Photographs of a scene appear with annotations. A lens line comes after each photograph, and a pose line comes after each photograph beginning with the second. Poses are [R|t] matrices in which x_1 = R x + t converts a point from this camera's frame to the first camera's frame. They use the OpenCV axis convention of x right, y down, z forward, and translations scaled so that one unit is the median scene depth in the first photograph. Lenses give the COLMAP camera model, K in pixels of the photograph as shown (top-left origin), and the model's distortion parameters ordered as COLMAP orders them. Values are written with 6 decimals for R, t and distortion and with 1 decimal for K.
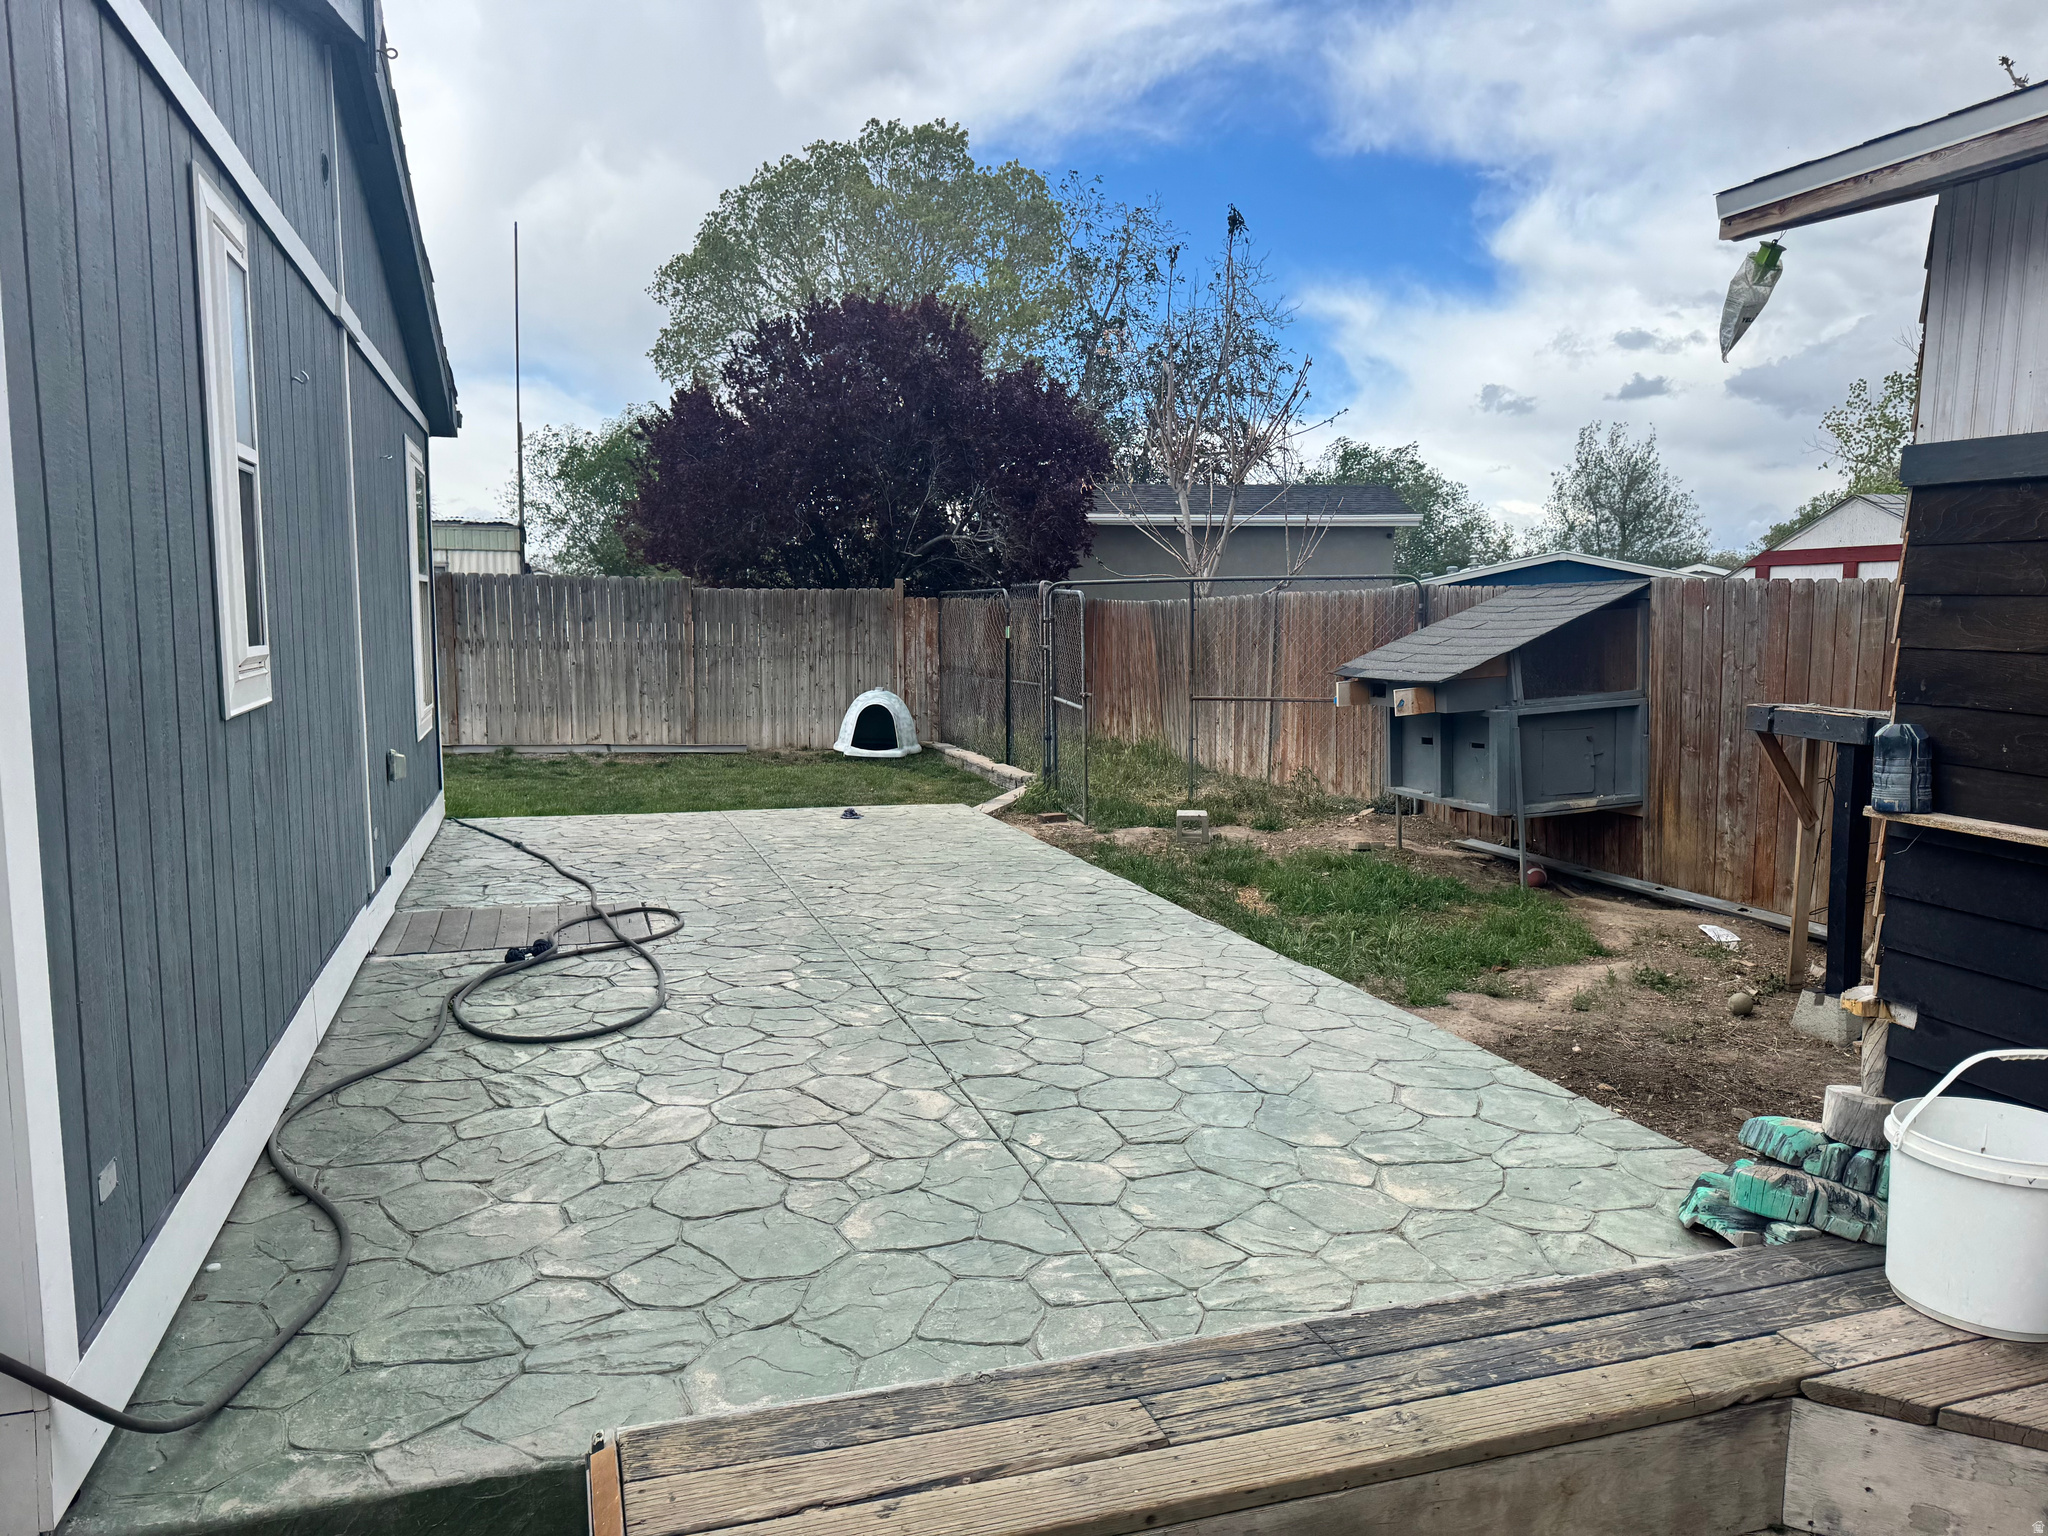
lens RADIAL K [[1439.7, 0, 1027.4], [0, 1439.7, 767.8], [0, 0, 1]] dist [0.071328, -0.091664]
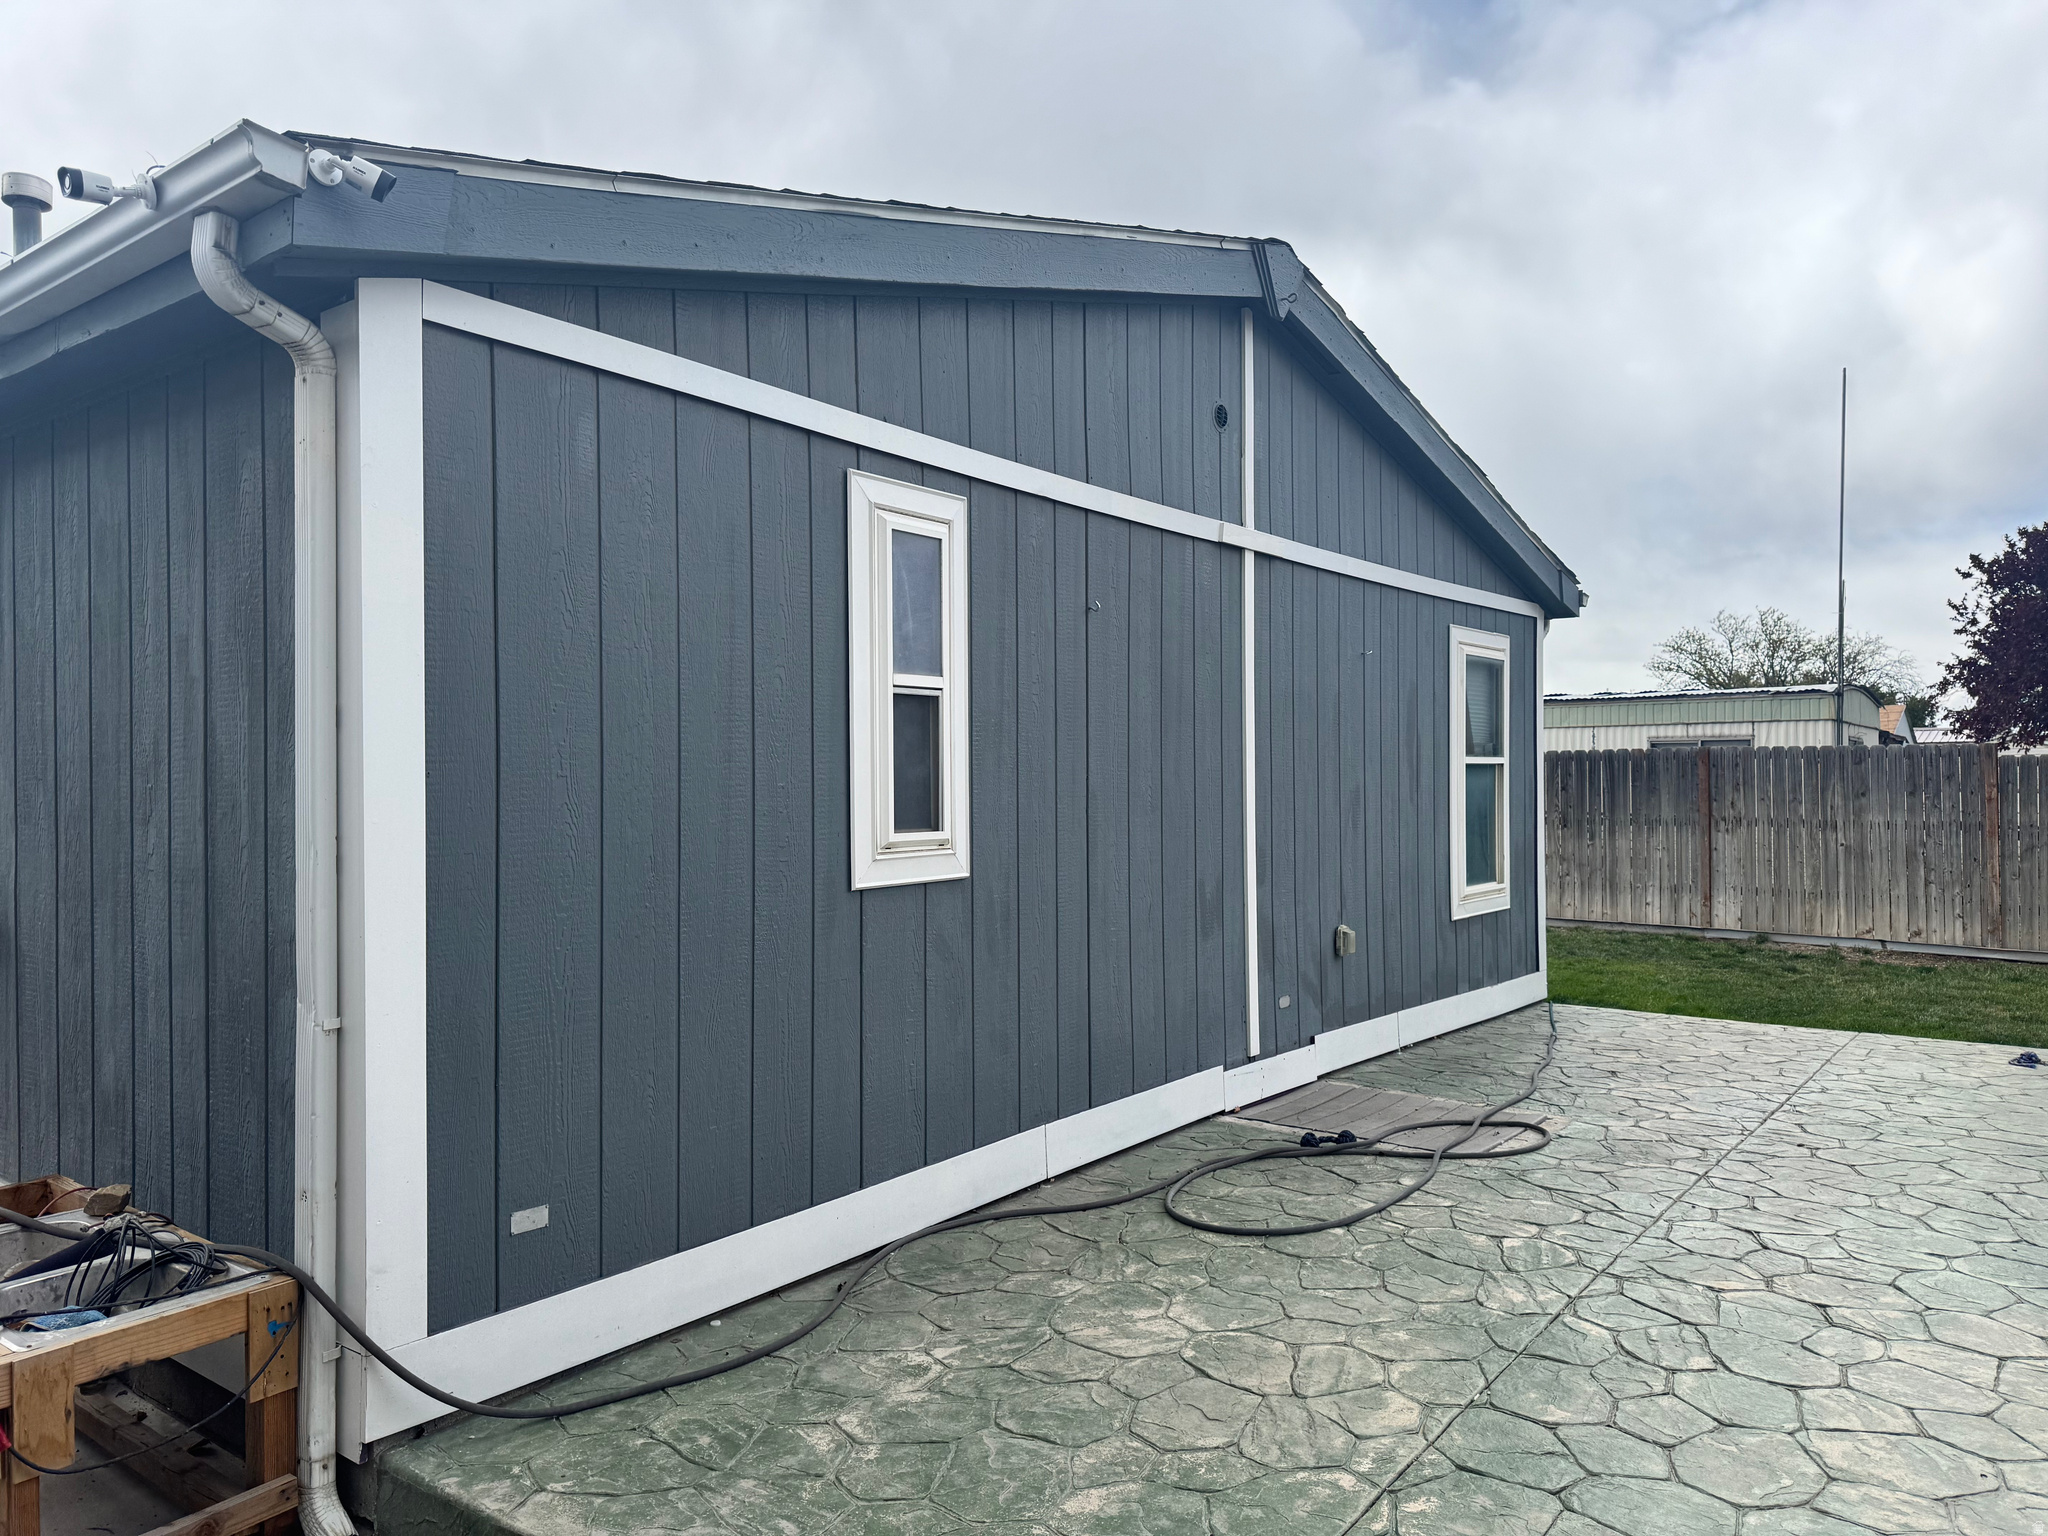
lens RADIAL K [[1439.7, 0, 1030.5], [0, 1439.7, 775.7], [0, 0, 1]] dist [0.071328, -0.091664]
pose [[0.571279, -0.011730, -0.820672, 0.270425], [-0.079021, 0.994467, -0.069221, -0.027735], [0.816943, 0.104395, 0.567191, 0.189241]]
